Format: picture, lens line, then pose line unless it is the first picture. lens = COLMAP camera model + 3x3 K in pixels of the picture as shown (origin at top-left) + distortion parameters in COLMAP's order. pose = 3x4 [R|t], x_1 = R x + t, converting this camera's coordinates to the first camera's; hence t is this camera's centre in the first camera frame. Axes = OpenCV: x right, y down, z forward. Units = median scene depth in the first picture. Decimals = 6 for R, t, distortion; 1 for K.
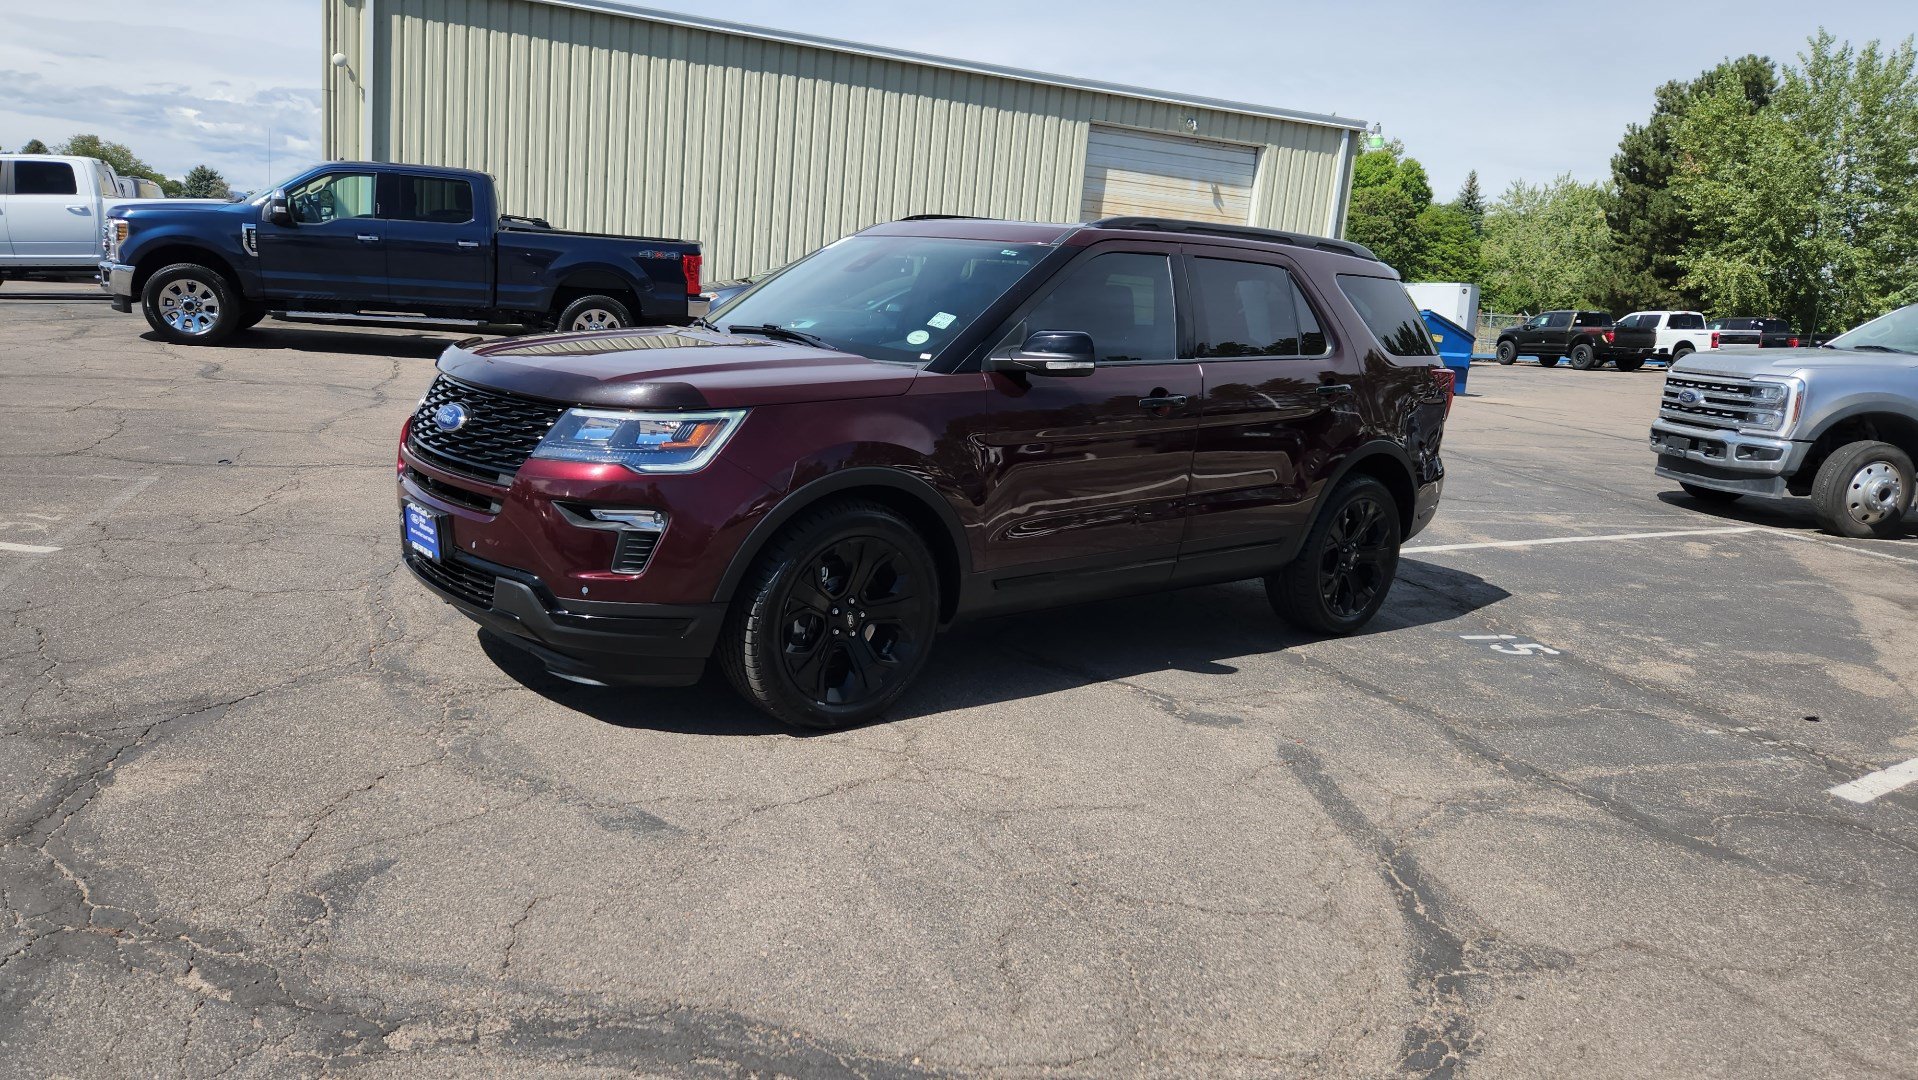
lens RADIAL K [[1287.4, 0, 927.3], [0, 1287.4, 514.5], [0, 0, 1]] dist [0.067375, -0.052517]
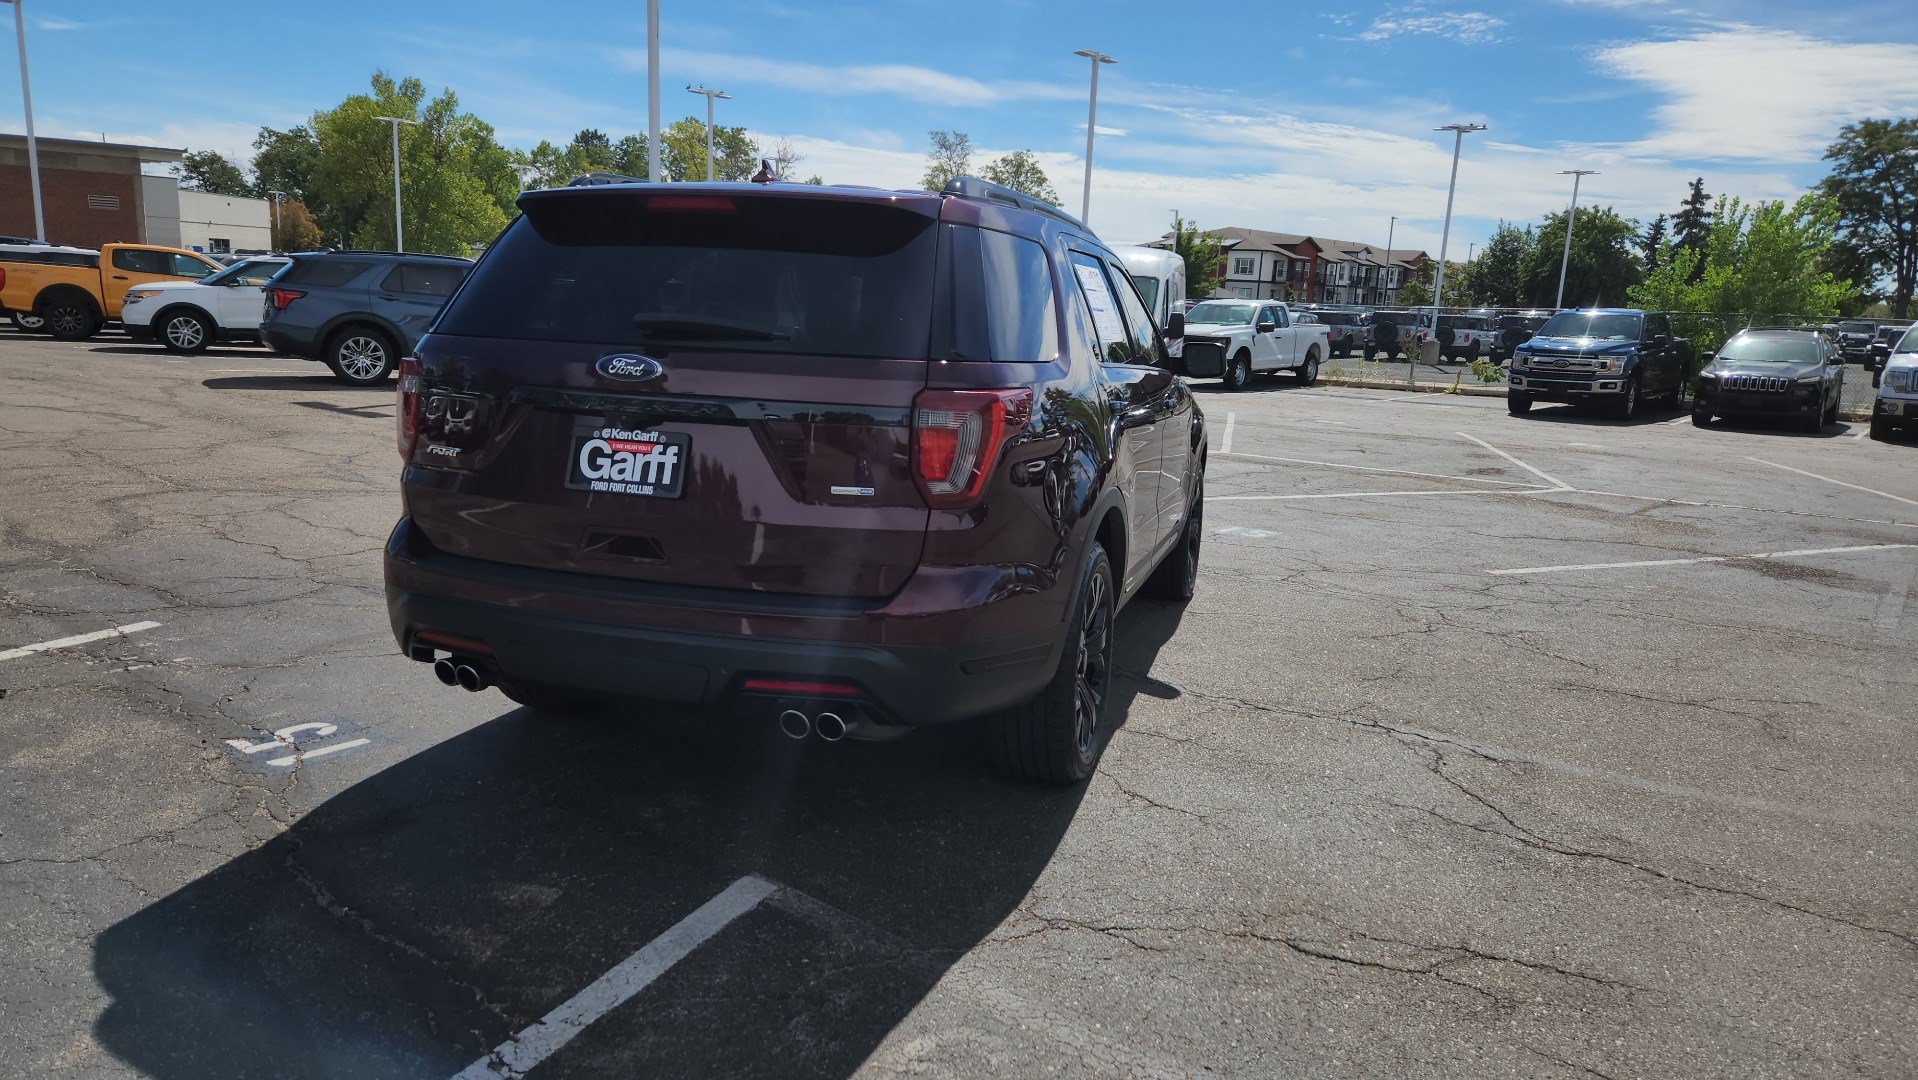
lens RADIAL K [[1282.2, 0, 915.4], [0, 1282.2, 525.0], [0, 0, 1]] dist [0.068285, -0.051171]
pose [[-0.837293, -0.021562, -0.546330, 0.603290], [-0.193952, 0.945954, 0.259912, -0.265818], [0.511198, 0.323584, -0.796222, 1.824099]]
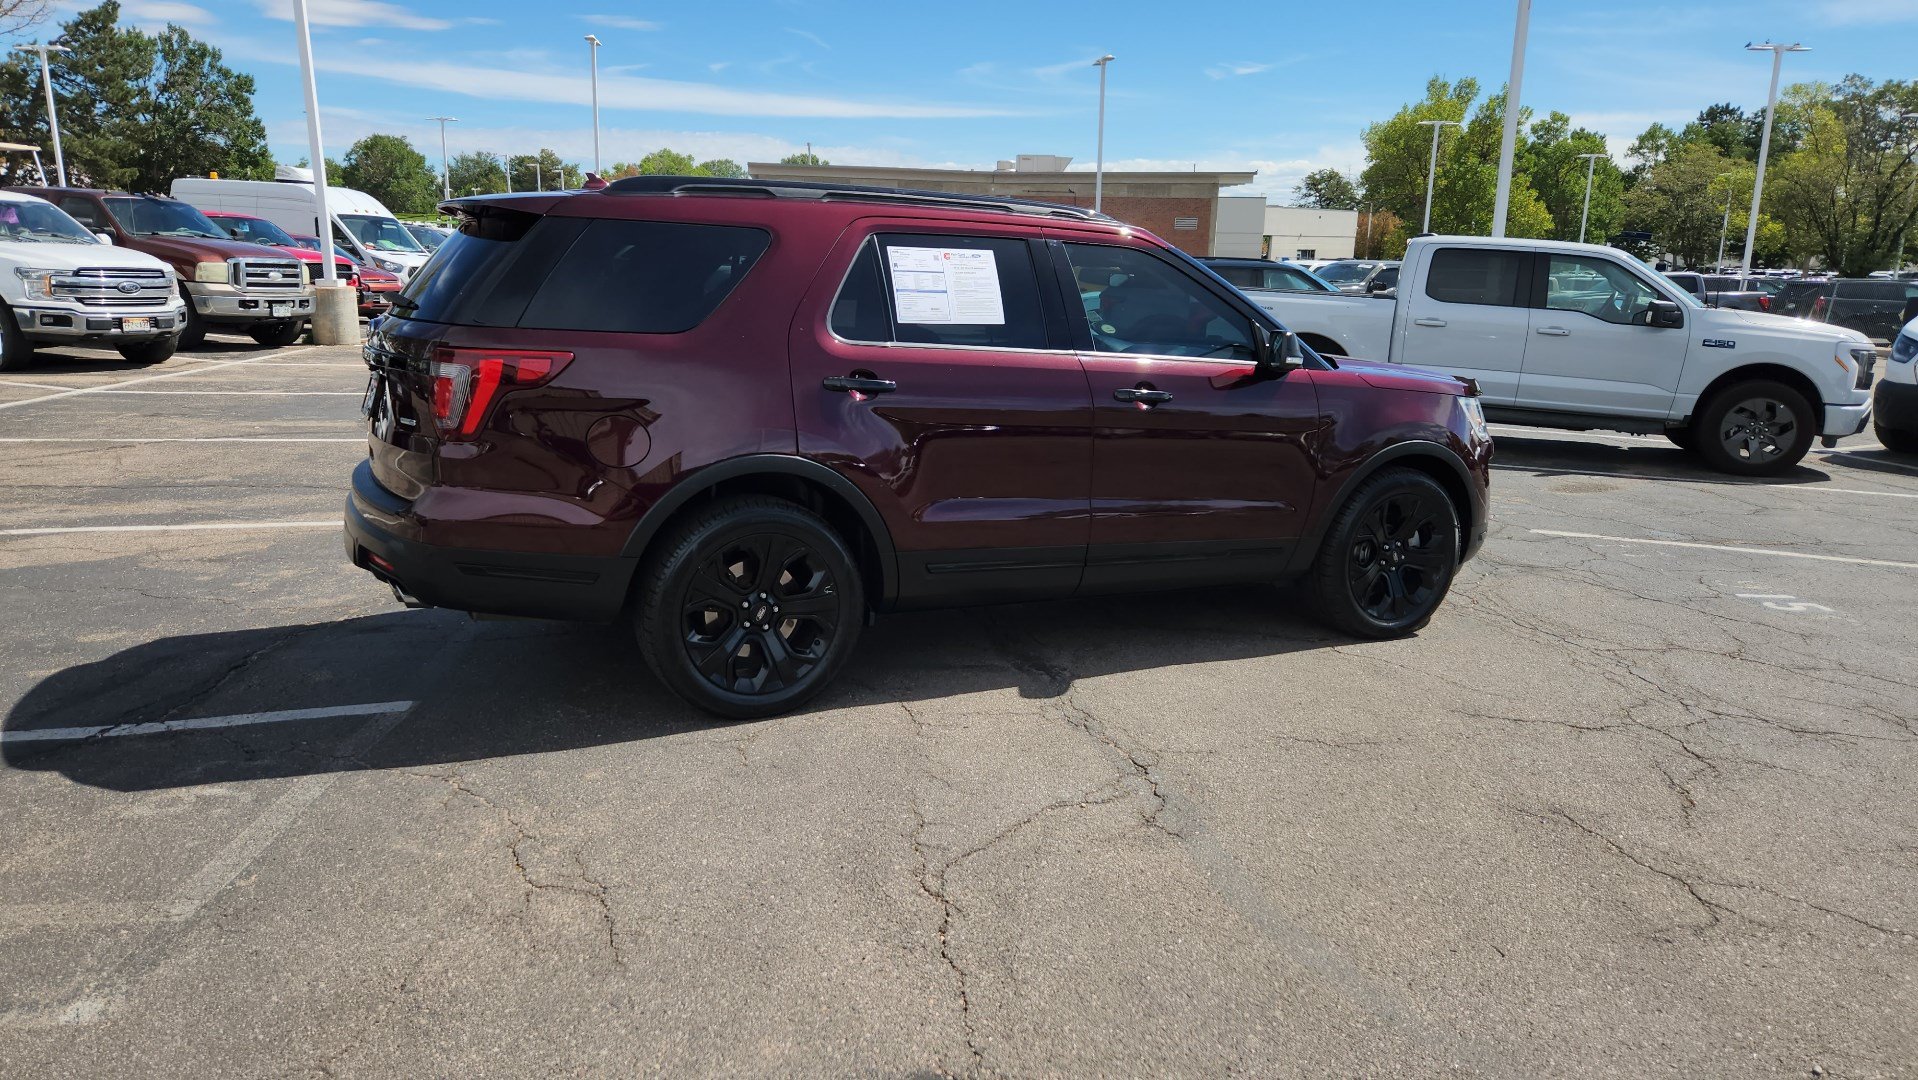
lens RADIAL K [[1284.1, 0, 923.7], [0, 1284.1, 532.9], [0, 0, 1]] dist [0.070795, -0.055918]
pose [[-0.968901, -0.146200, 0.199638, -0.108385], [-0.063874, 0.927220, 0.369029, -0.364572], [-0.239061, 0.344802, -0.907723, 1.992772]]
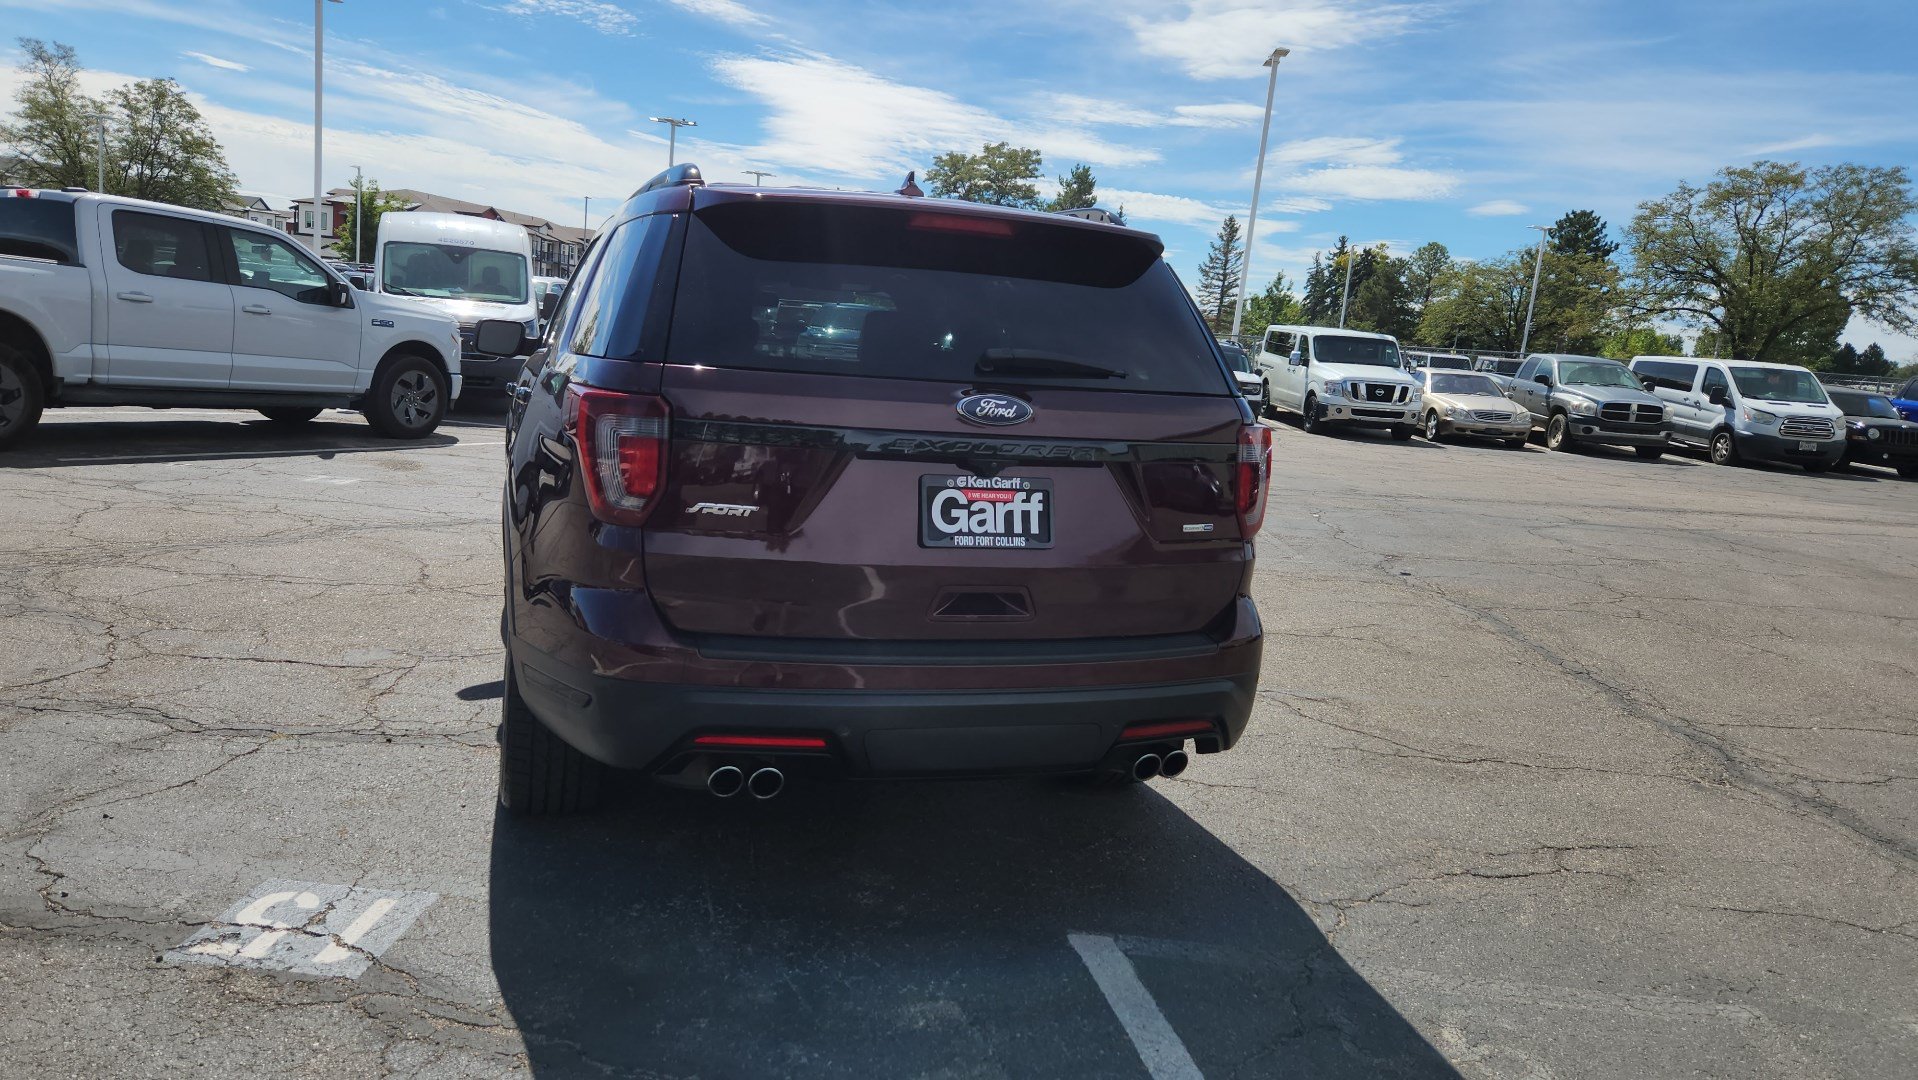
lens RADIAL K [[1282.2, 0, 926.3], [0, 1282.2, 516.7], [0, 0, 1]] dist [0.068285, -0.051171]
pose [[-0.361411, 0.029498, -0.931940, 0.883965], [-0.255951, 0.957965, 0.129581, -0.179362], [0.896589, 0.285363, -0.338669, 1.454260]]
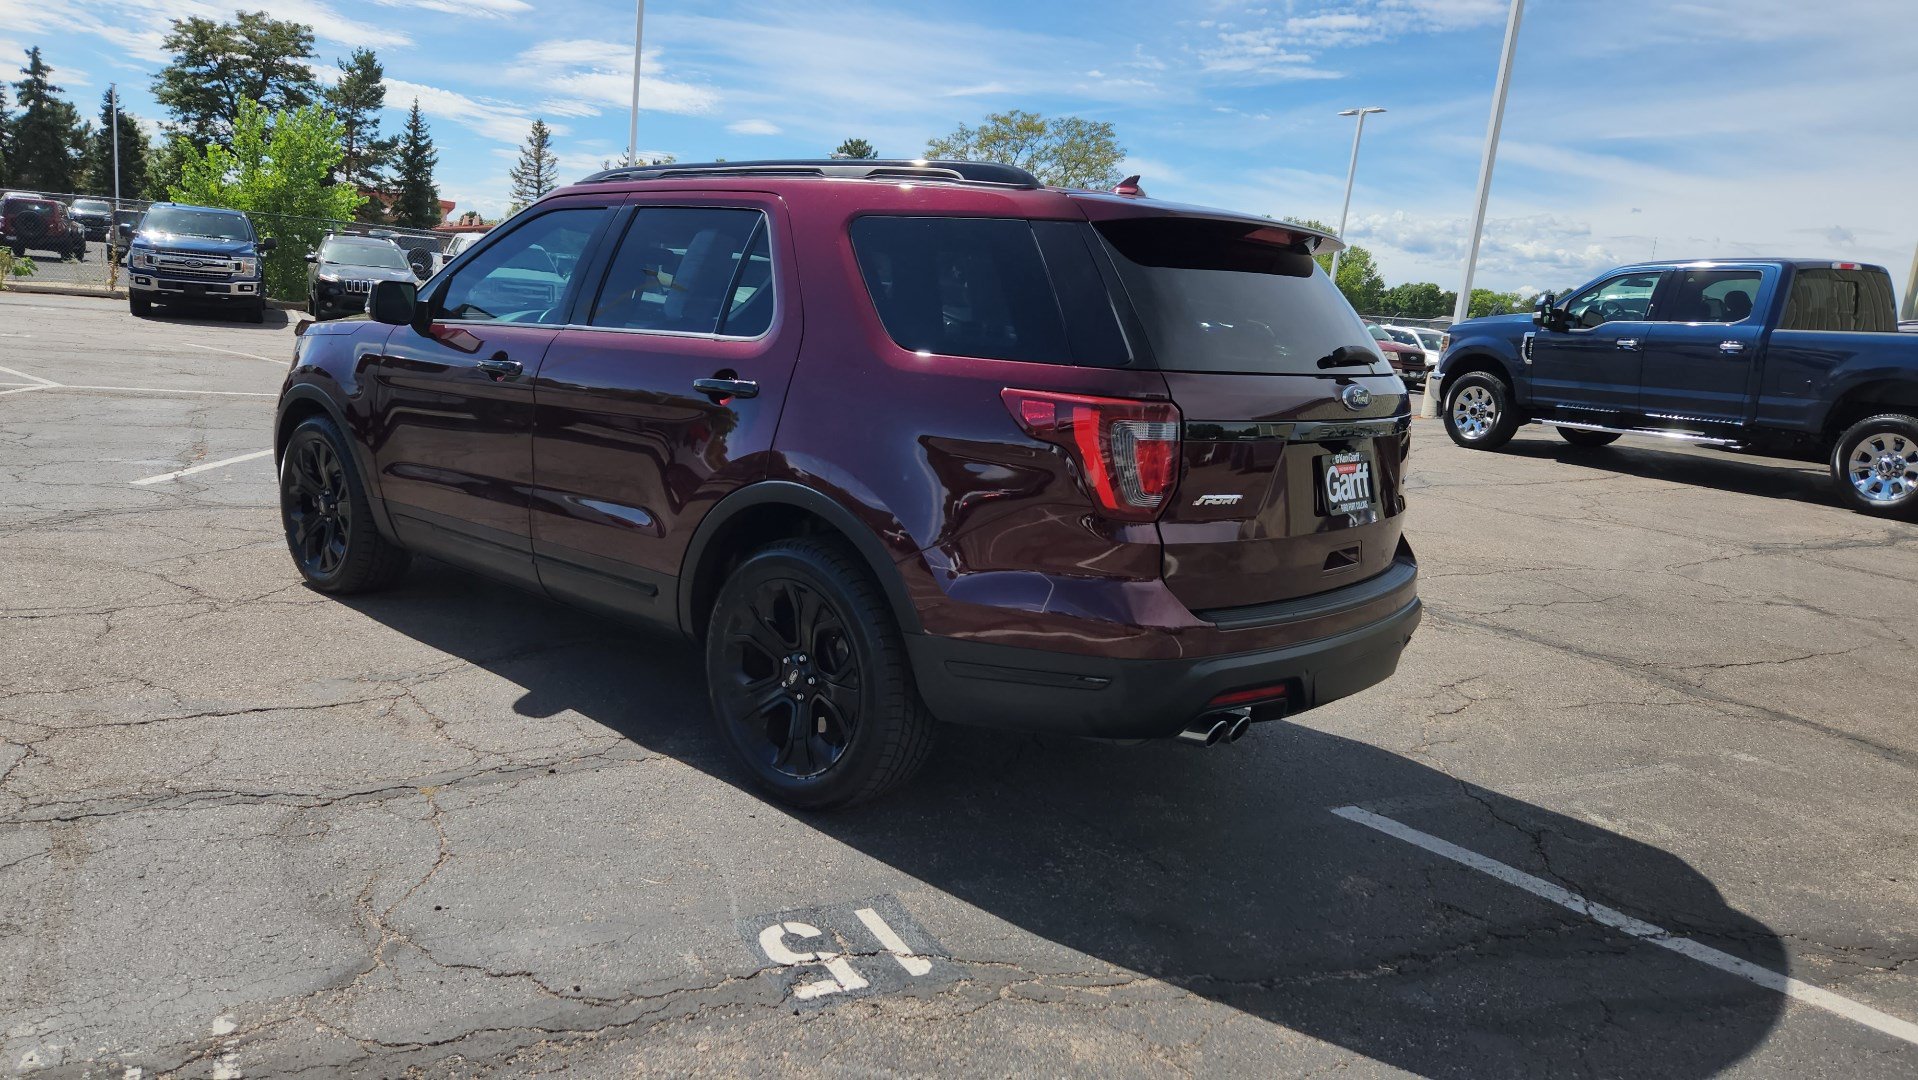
lens RADIAL K [[1282.2, 0, 926.7], [0, 1282.2, 532.9], [0, 0, 1]] dist [0.068285, -0.051171]
pose [[0.162795, 0.114545, -0.979988, 0.979669], [-0.233267, 0.969549, 0.074575, -0.097137], [0.958689, 0.216458, 0.184557, 1.000691]]
